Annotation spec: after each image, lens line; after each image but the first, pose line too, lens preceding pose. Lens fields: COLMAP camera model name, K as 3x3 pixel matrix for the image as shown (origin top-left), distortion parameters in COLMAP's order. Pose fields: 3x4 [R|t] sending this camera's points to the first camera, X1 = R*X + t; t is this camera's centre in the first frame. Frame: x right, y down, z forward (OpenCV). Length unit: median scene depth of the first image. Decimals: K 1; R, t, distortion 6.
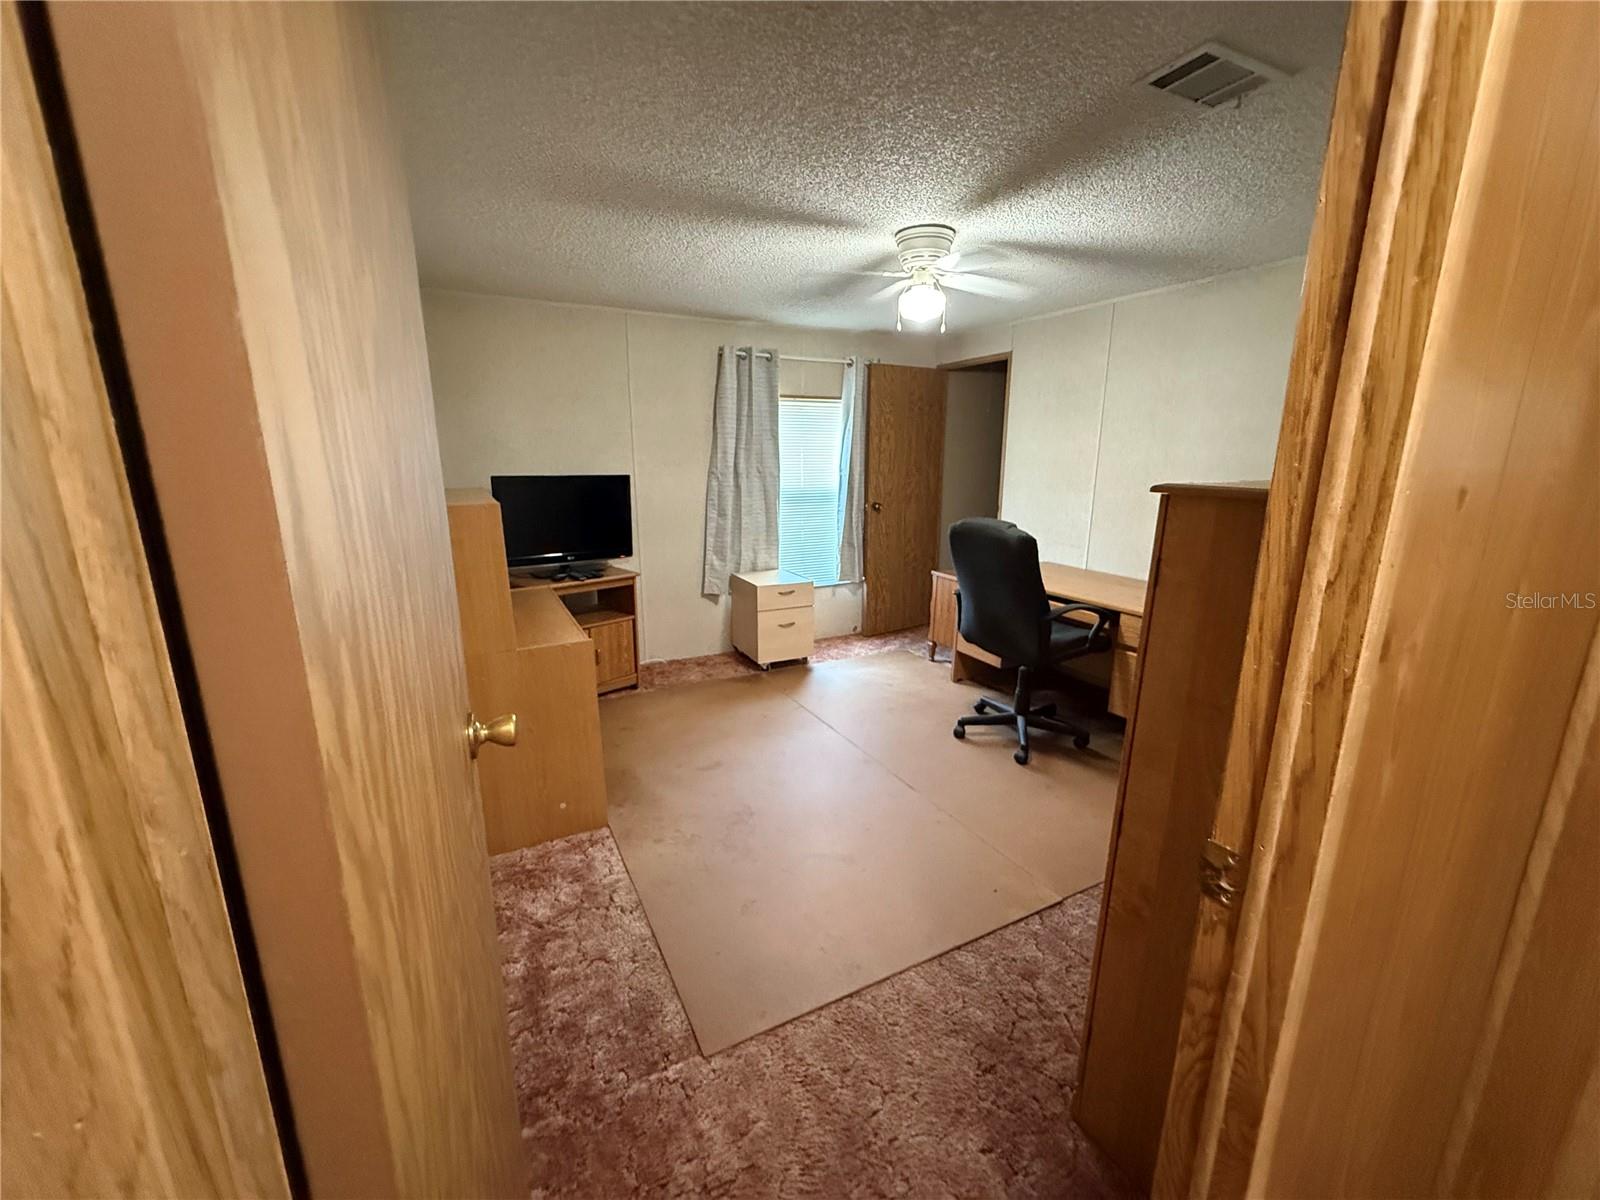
lens RADIAL K [[640.7, 0, 790.3], [0, 640.7, 609.2], [0, 0, 1]] dist [-0.000851, 0.000407]
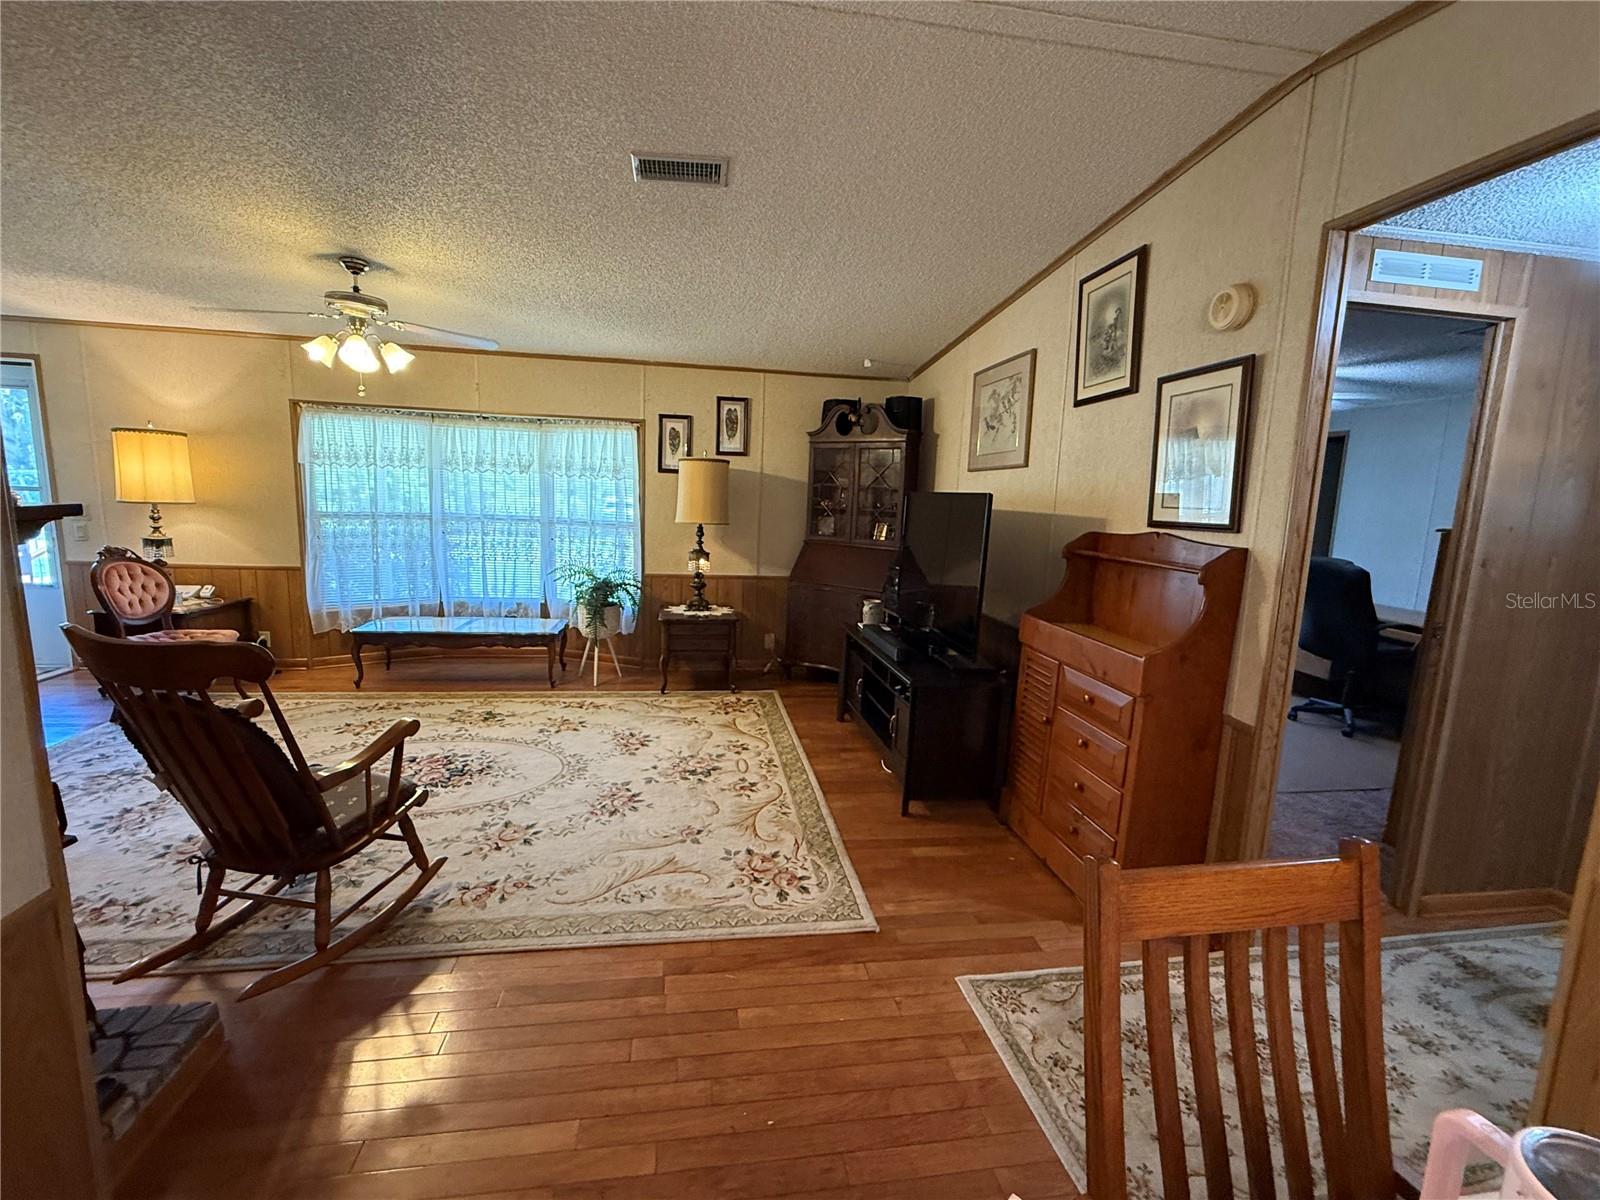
lens RADIAL K [[707.3, 0, 798.0], [0, 707.3, 598.2], [0, 0, 1]] dist [0.001205, 0.000081]
pose [[0.950959, 0.079919, -0.298816, -1.533377], [-0.104742, 0.992174, -0.067976, 0.861319], [0.291044, 0.095941, 0.951887, -3.758865]]
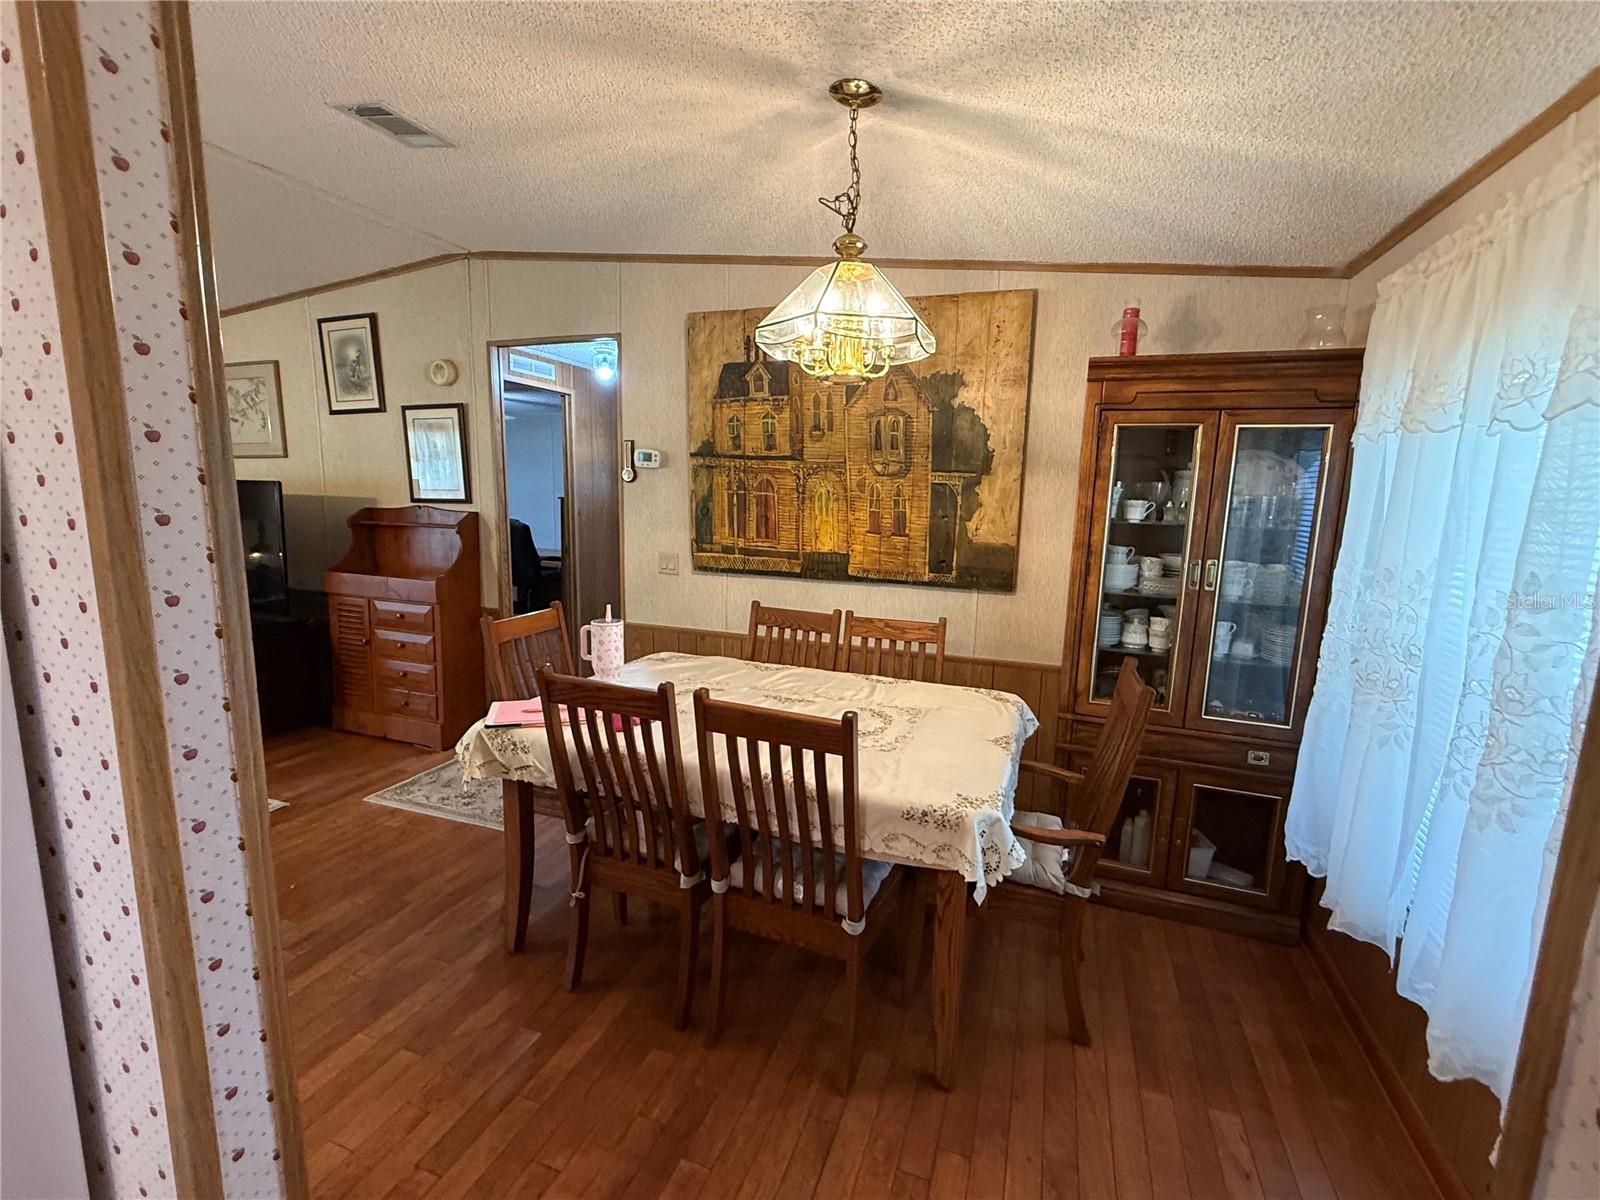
lens RADIAL K [[707.3, 0, 799.1], [0, 707.3, 598.3], [0, 0, 1]] dist [0.001205, 0.000081]
pose [[0.732895, -0.088815, 0.674519, -2.709640], [0.133638, 0.990921, -0.014728, 1.384056], [-0.667087, 0.100936, 0.738110, -6.284683]]
